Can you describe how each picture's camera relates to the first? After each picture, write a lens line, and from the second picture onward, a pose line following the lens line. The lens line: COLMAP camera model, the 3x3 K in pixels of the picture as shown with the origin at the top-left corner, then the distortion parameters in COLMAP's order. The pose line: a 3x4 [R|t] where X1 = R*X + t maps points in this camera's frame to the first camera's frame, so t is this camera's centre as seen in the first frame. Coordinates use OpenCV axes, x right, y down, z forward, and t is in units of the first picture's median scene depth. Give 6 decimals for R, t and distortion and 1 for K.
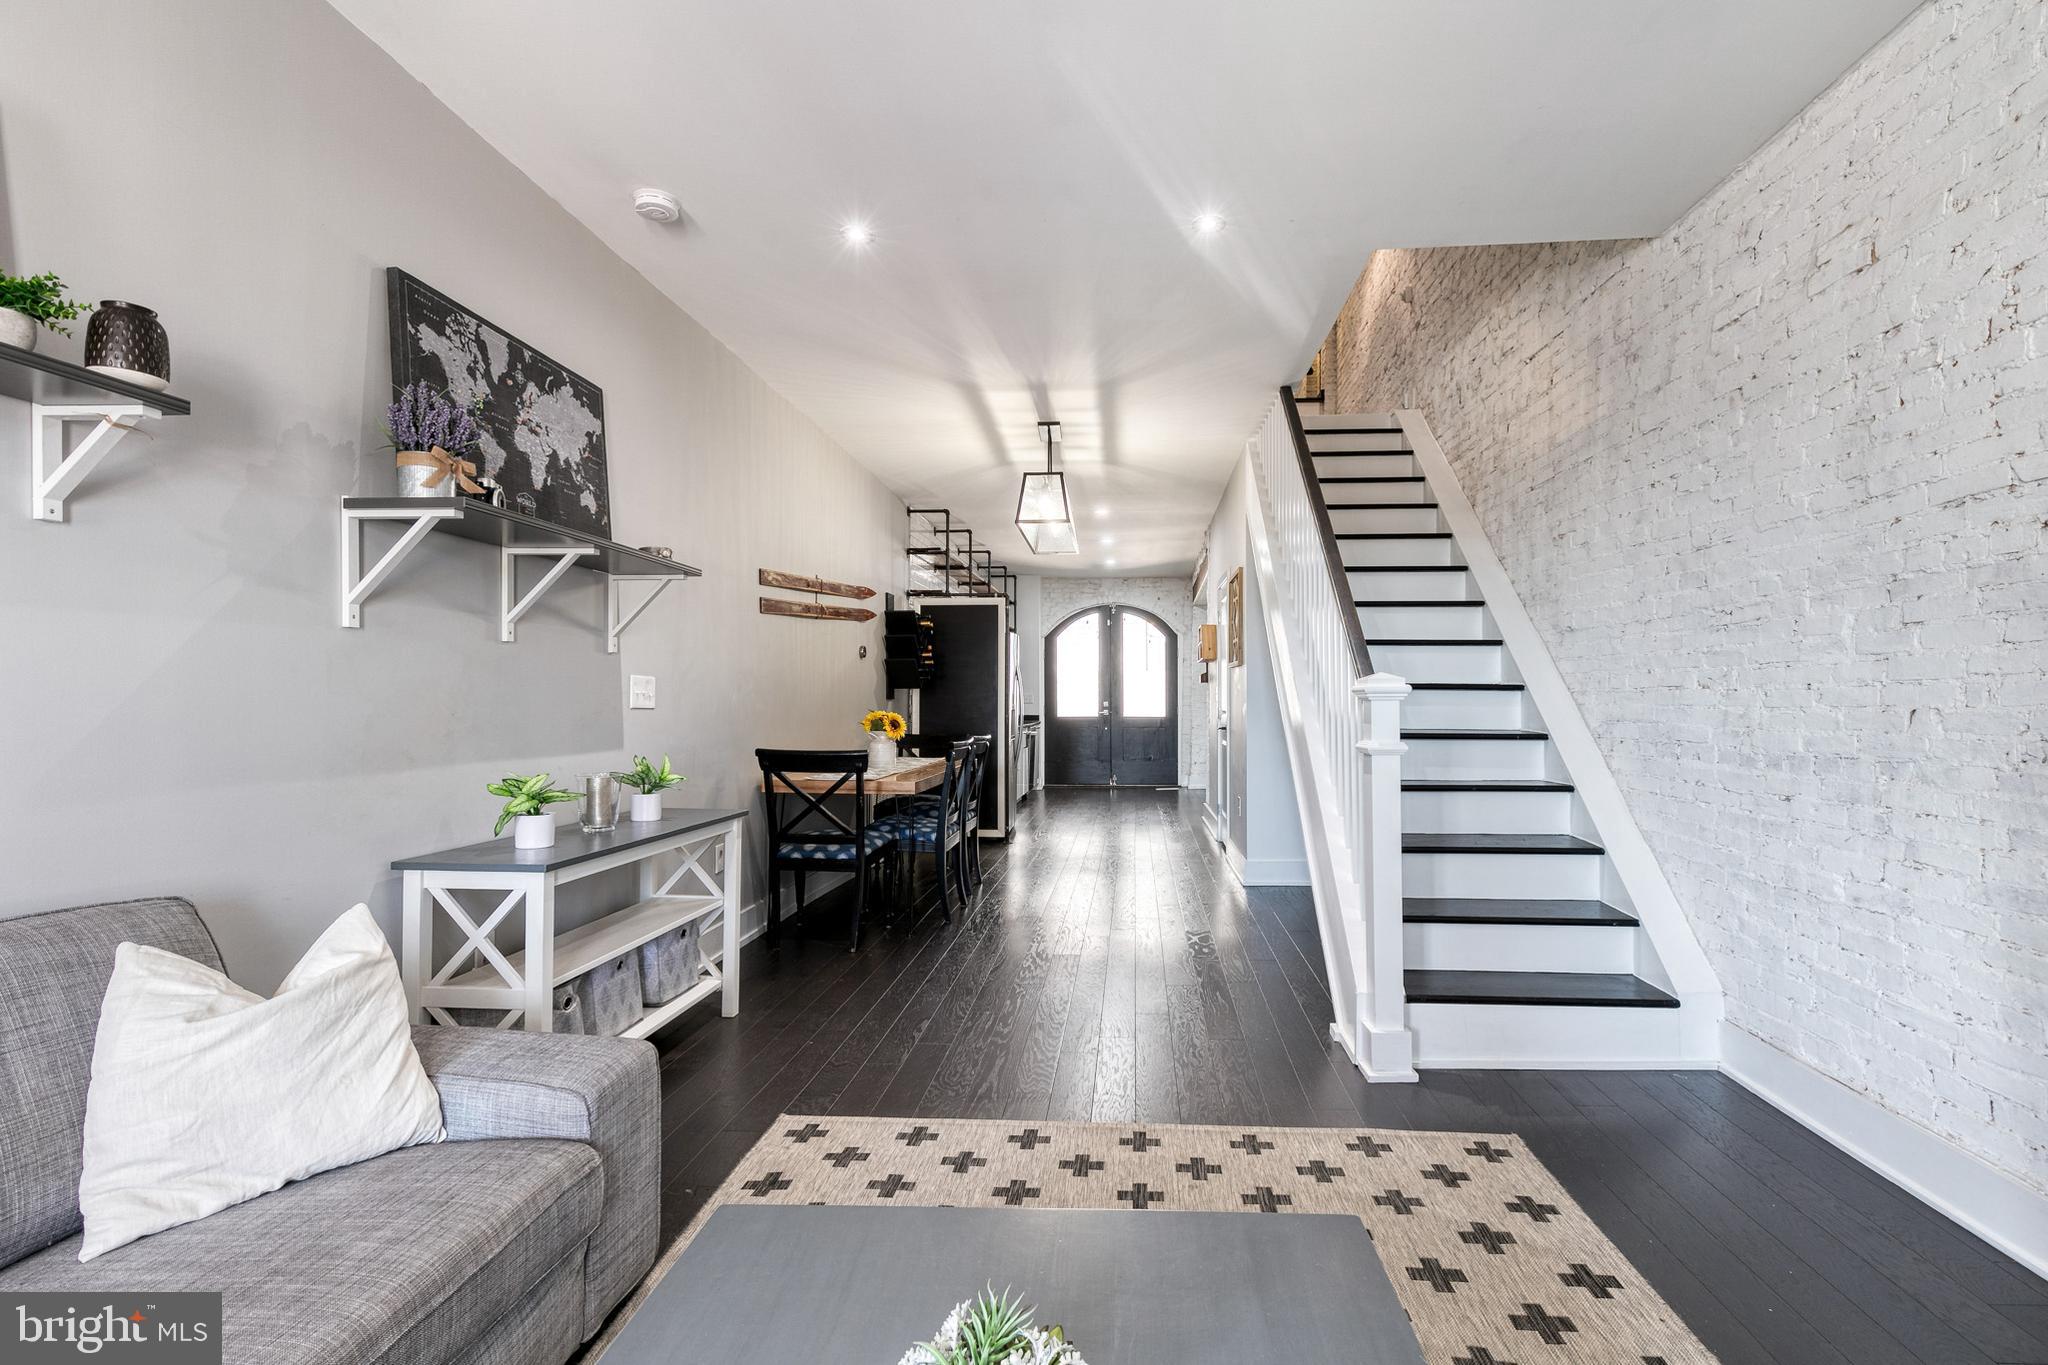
lens RADIAL K [[954.5, 0, 1087.3], [0, 954.5, 694.2], [0, 0, 1]] dist [-0.001645, -0.001231]
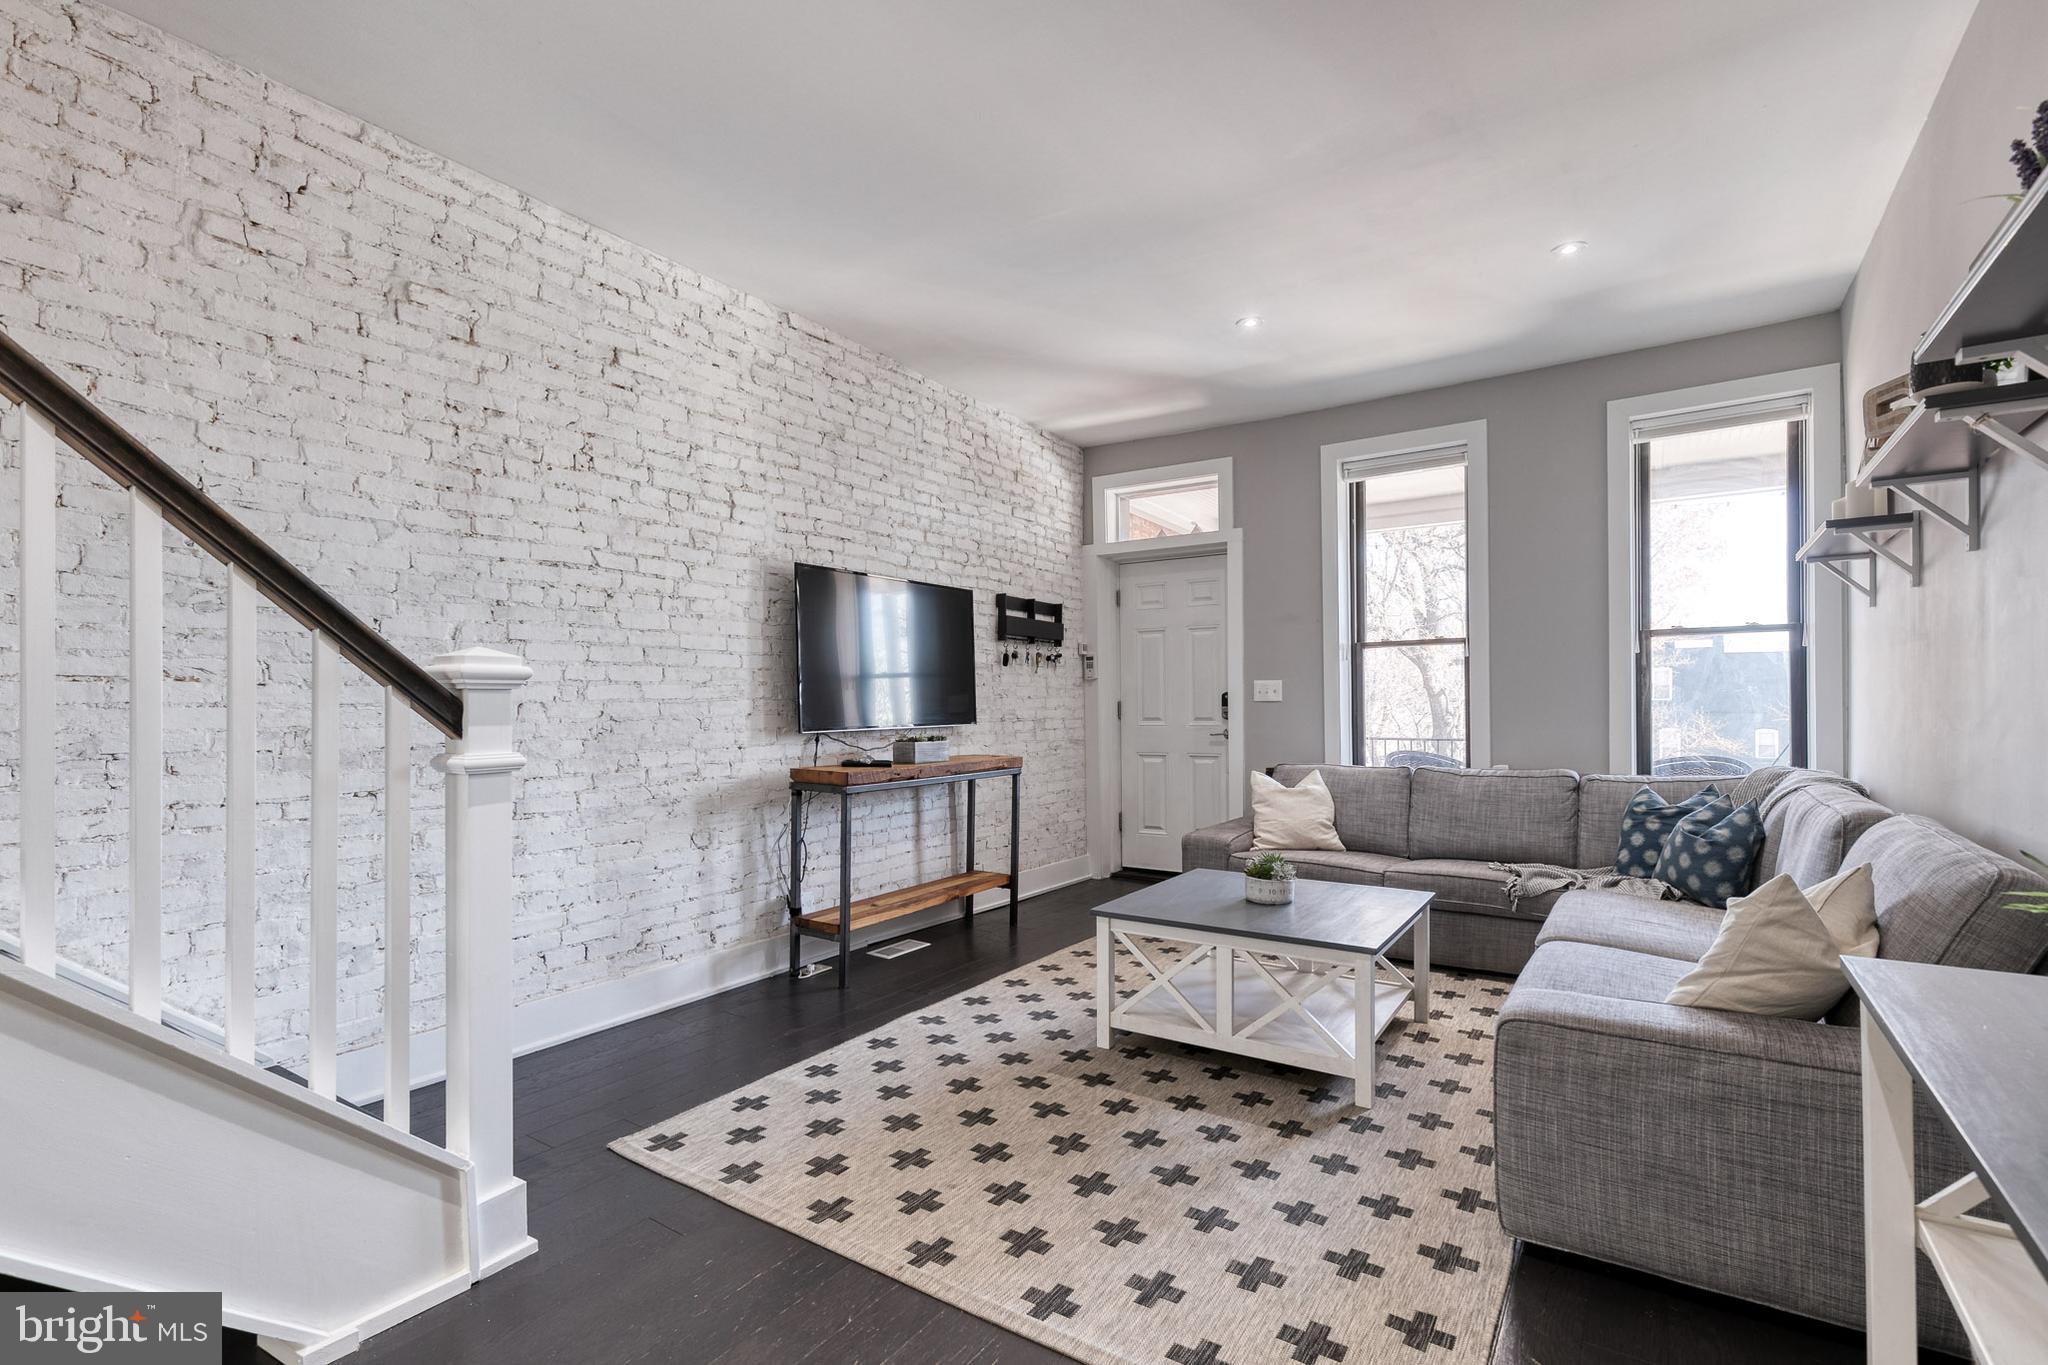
lens RADIAL K [[942.7, 0, 1028.0], [0, 942.7, 707.5], [0, 0, 1]] dist [0.015545, -0.000033]
pose [[-0.859383, 0.003411, 0.511321, -0.354102], [0.003407, 0.999994, -0.000944, 0.020166], [-0.511321, 0.000931, -0.859389, 1.398163]]
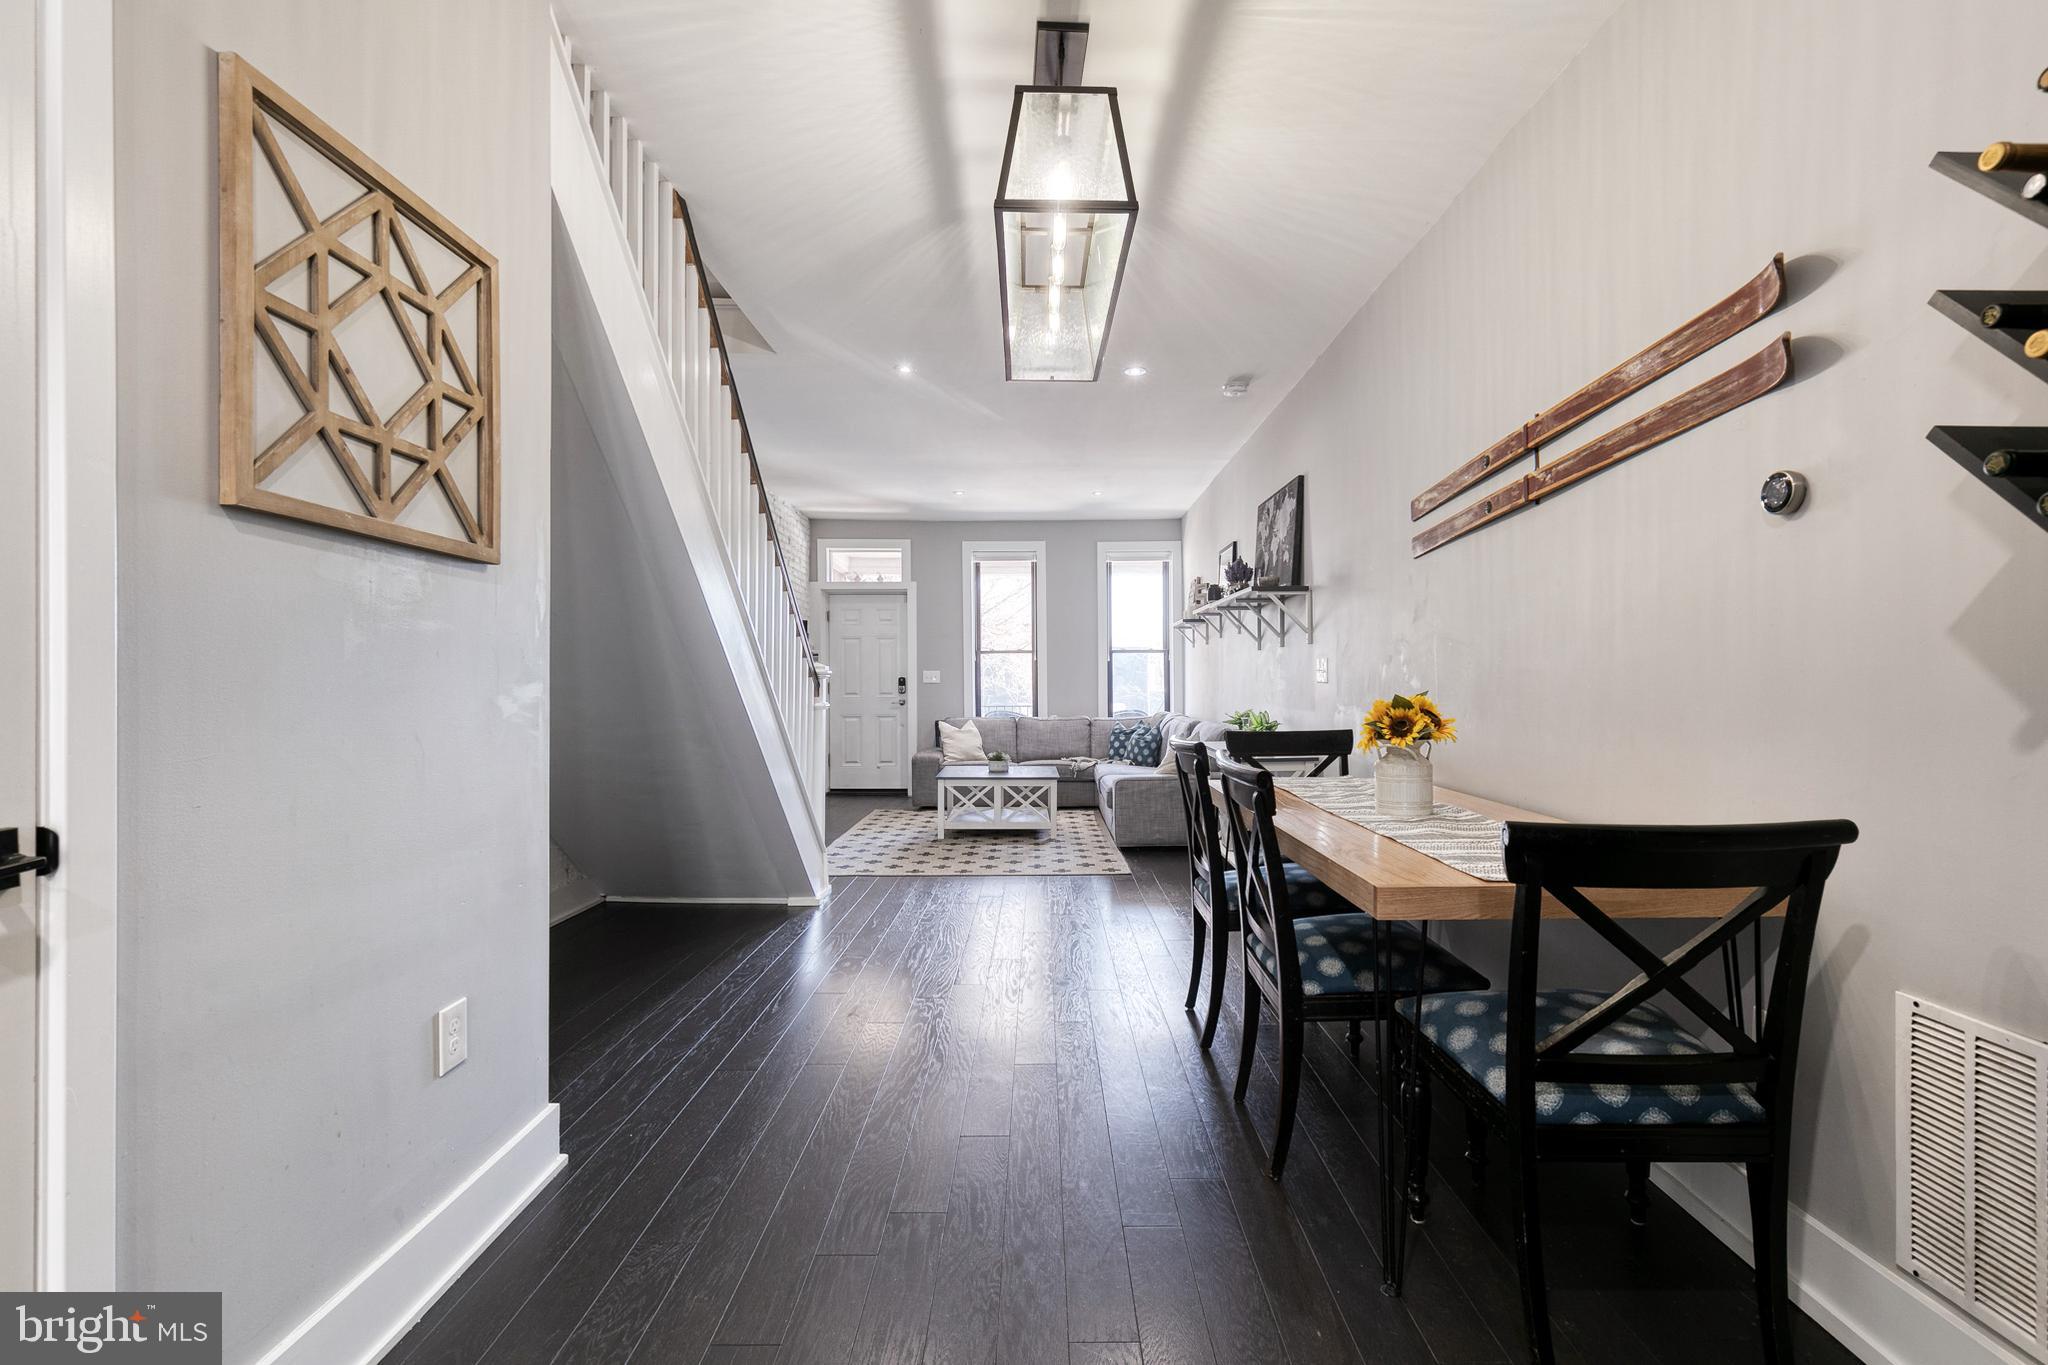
lens RADIAL K [[940.7, 0, 1024.0], [0, 940.7, 682.5], [0, 0, 1]] dist [-0.000149, -0.000190]
pose [[-0.999433, 0.000730, -0.033668, -0.011478], [0.000878, 0.999990, -0.004374, 0.020903], [0.033665, -0.004401, -0.999423, 2.816776]]
